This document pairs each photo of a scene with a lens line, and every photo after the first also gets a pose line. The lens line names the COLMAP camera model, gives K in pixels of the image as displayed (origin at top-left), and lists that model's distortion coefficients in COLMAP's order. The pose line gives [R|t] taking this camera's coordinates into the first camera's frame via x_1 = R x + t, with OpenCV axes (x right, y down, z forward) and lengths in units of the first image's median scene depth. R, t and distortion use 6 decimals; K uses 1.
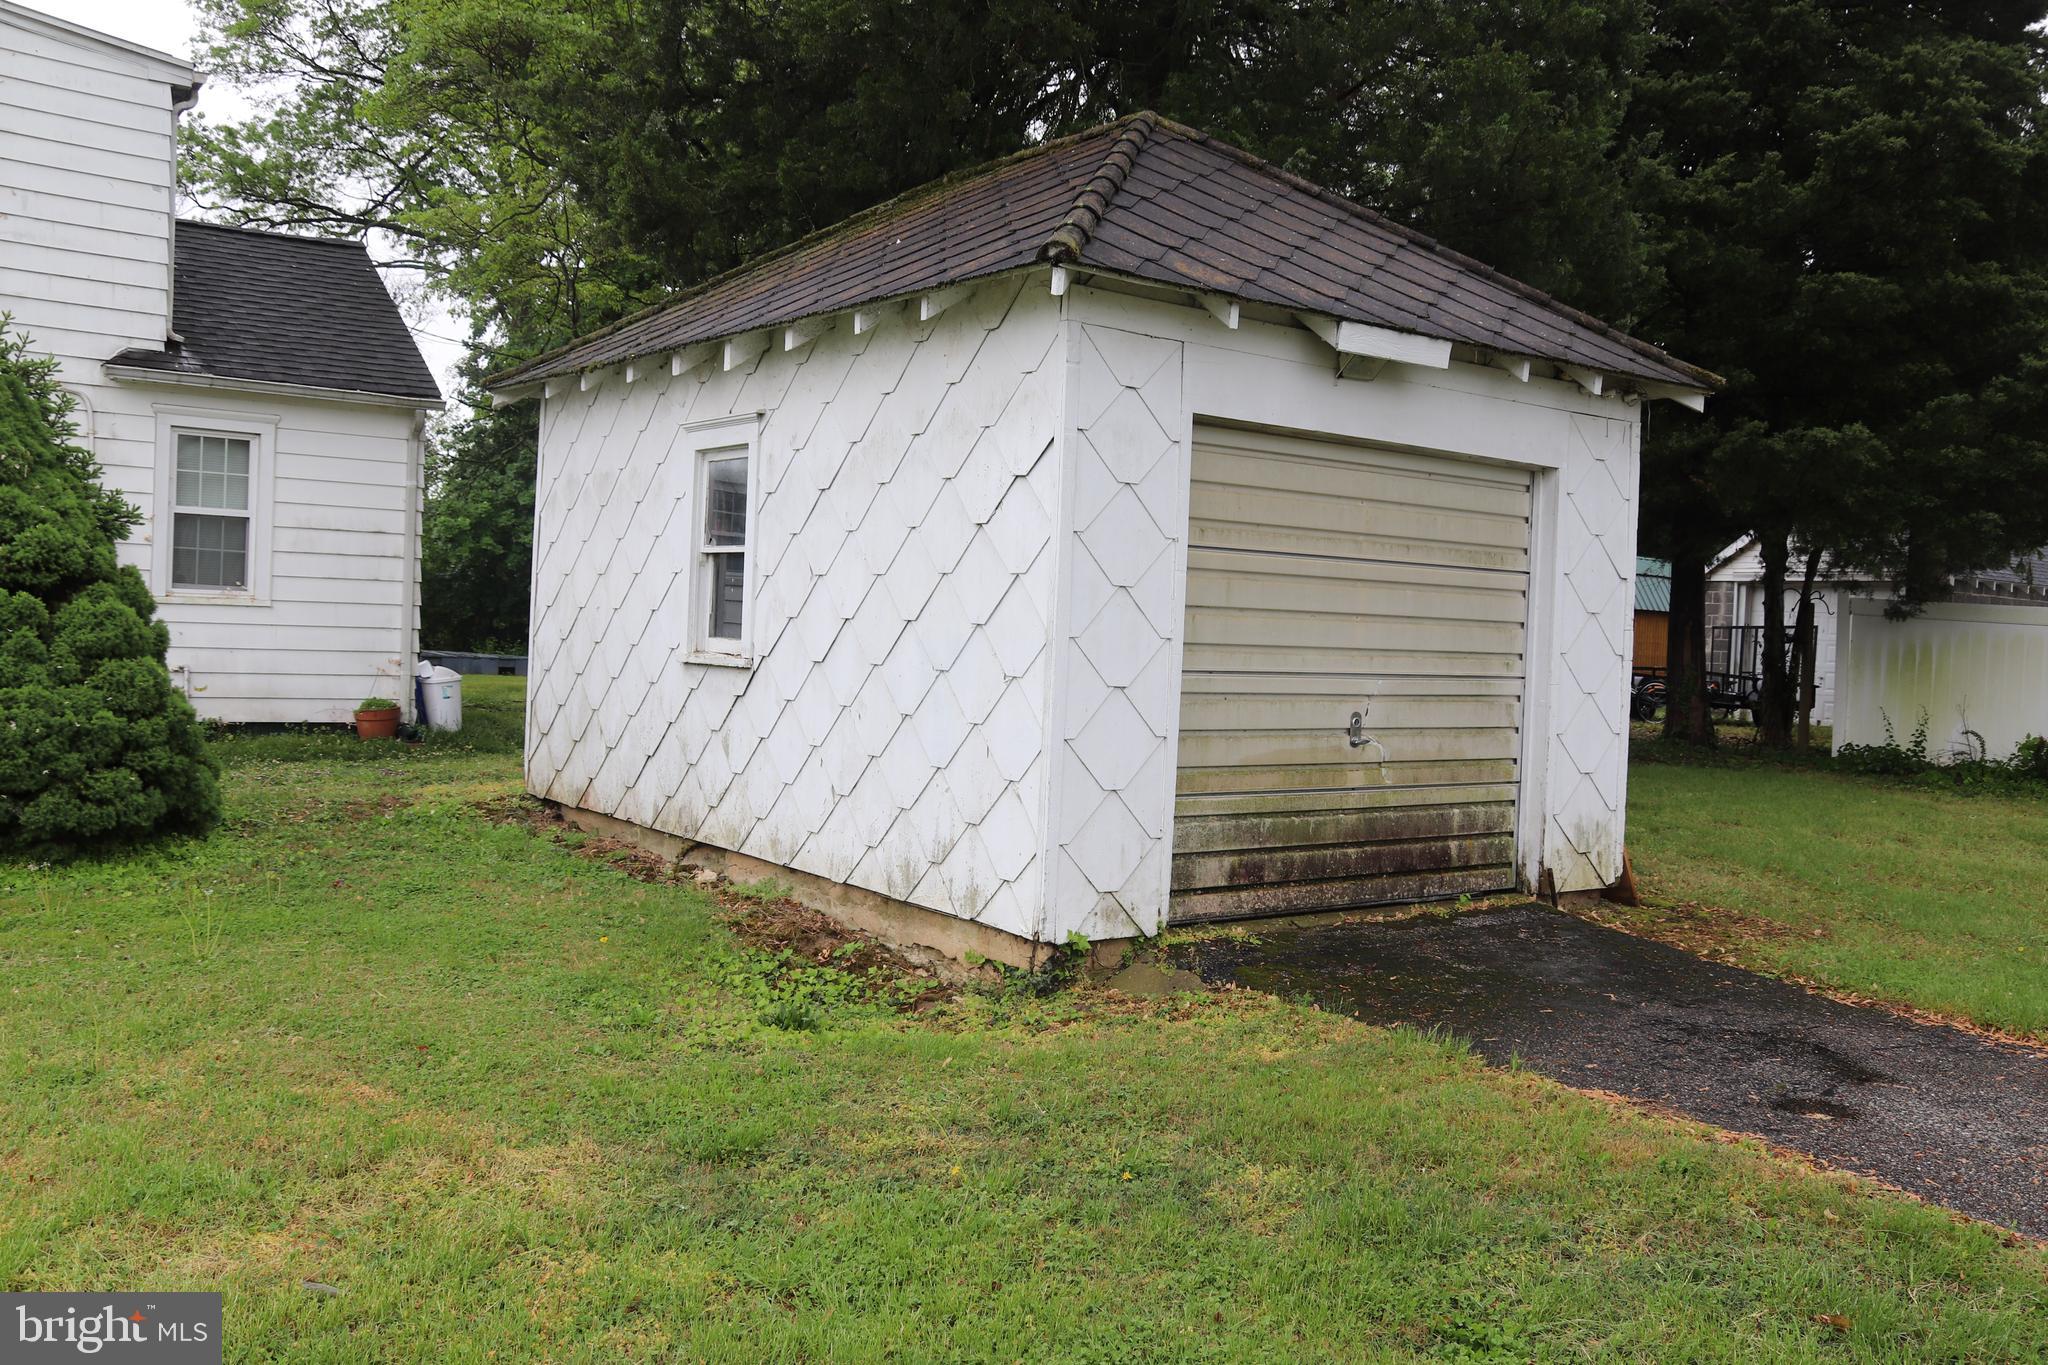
lens RADIAL K [[1728.9, 0, 1024.0], [0, 1728.9, 682.5], [0, 0, 1]] dist [-0.013729, -0.007633]
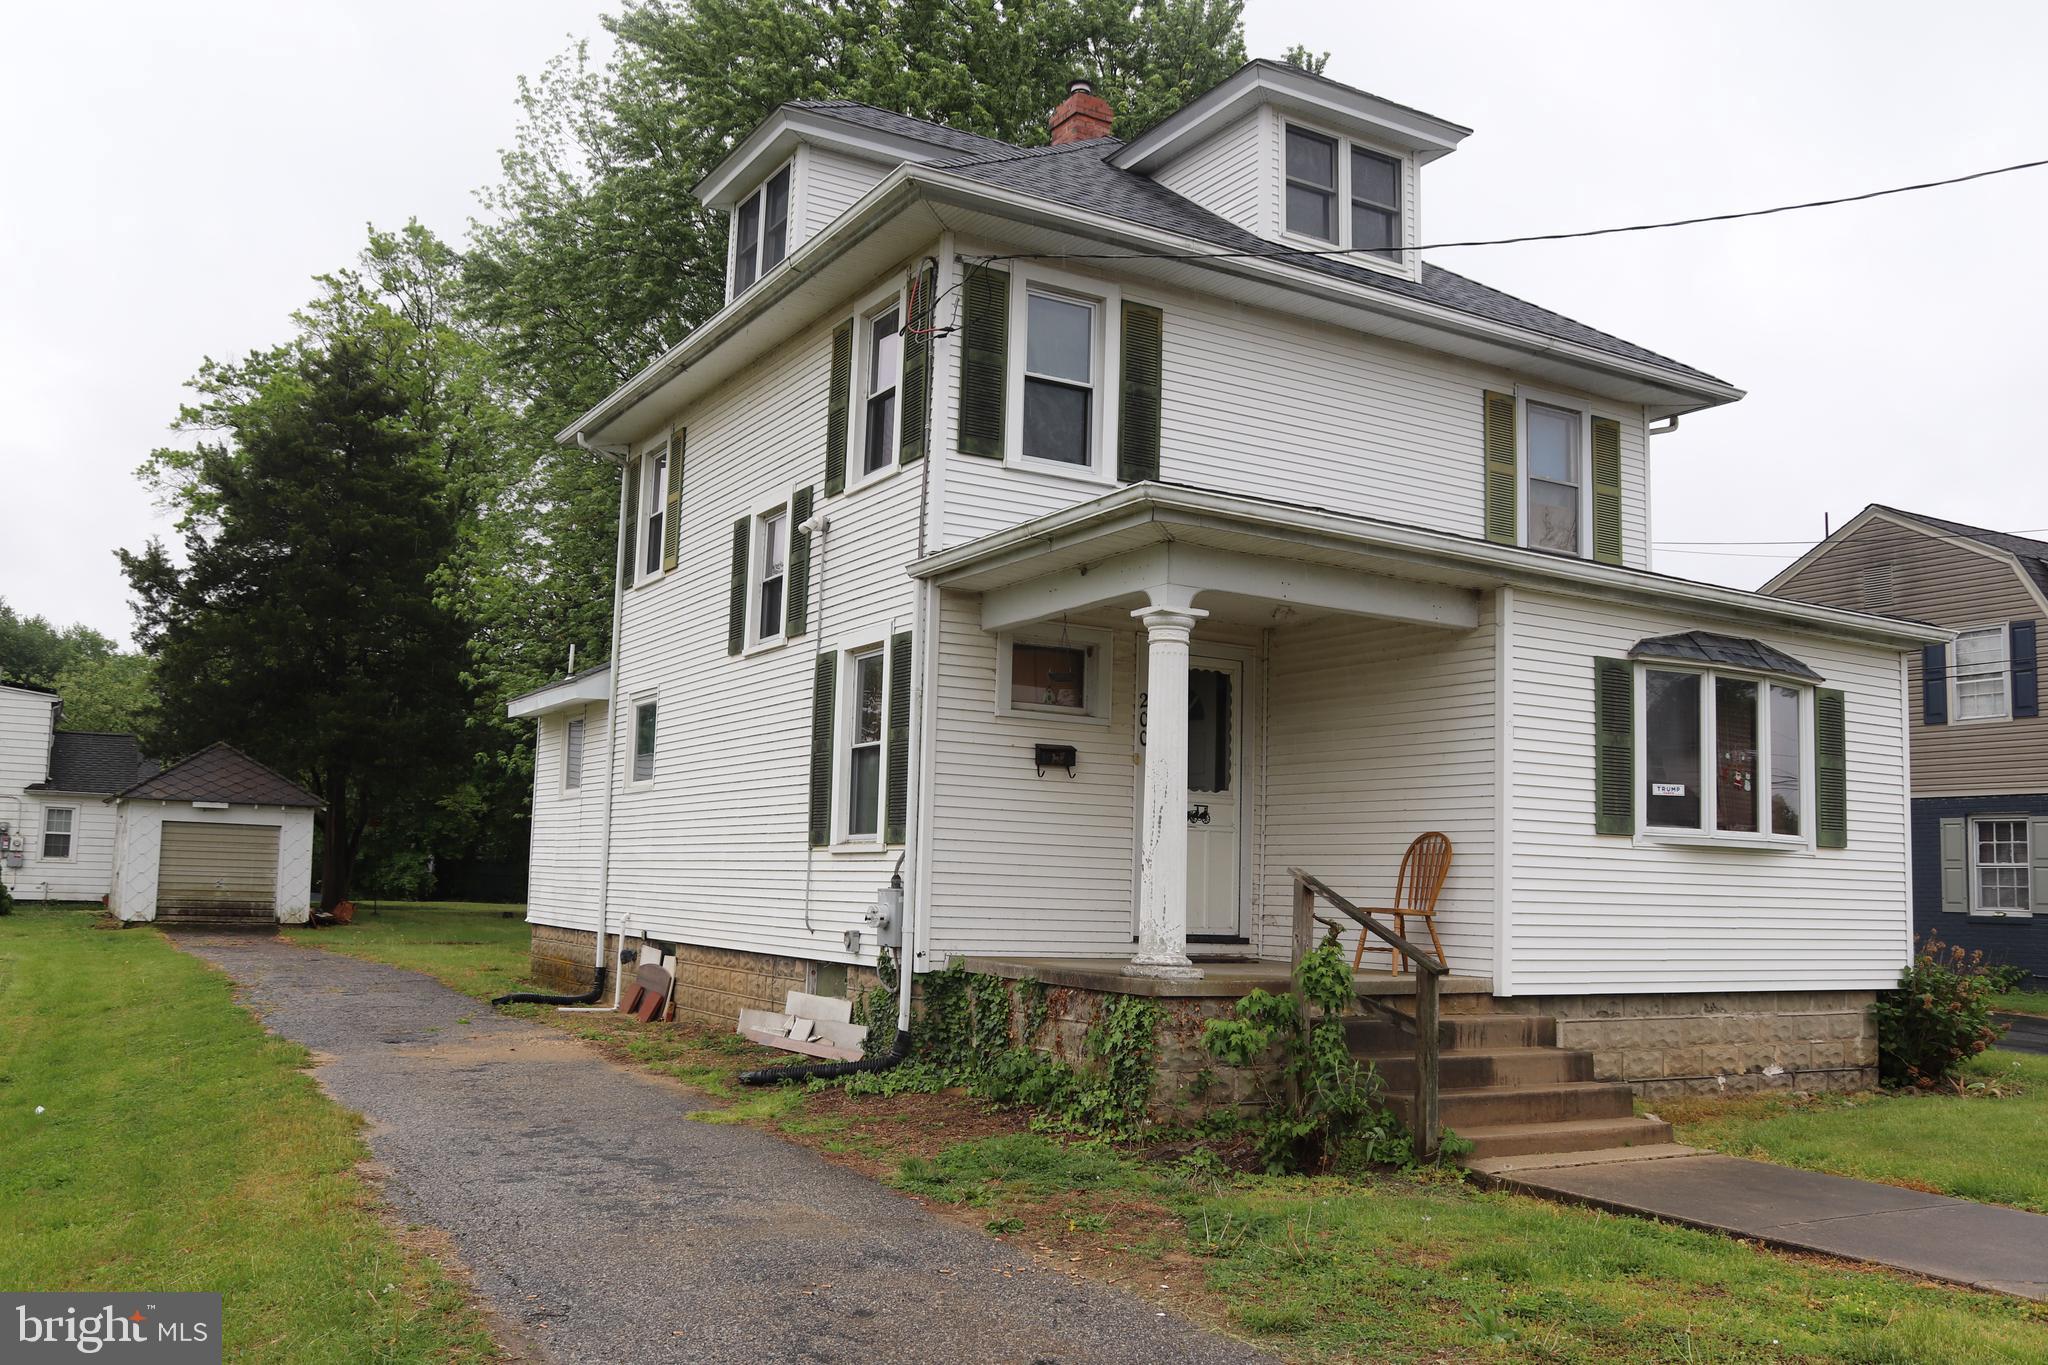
lens RADIAL K [[1728.9, 0, 1024.0], [0, 1728.9, 682.5], [0, 0, 1]] dist [-0.013729, -0.007633]
pose [[0.994119, -0.023619, -0.105688, 2.056990], [0.007076, 0.988008, -0.154238, 0.160688], [0.108063, 0.152583, 0.982365, -2.460545]]
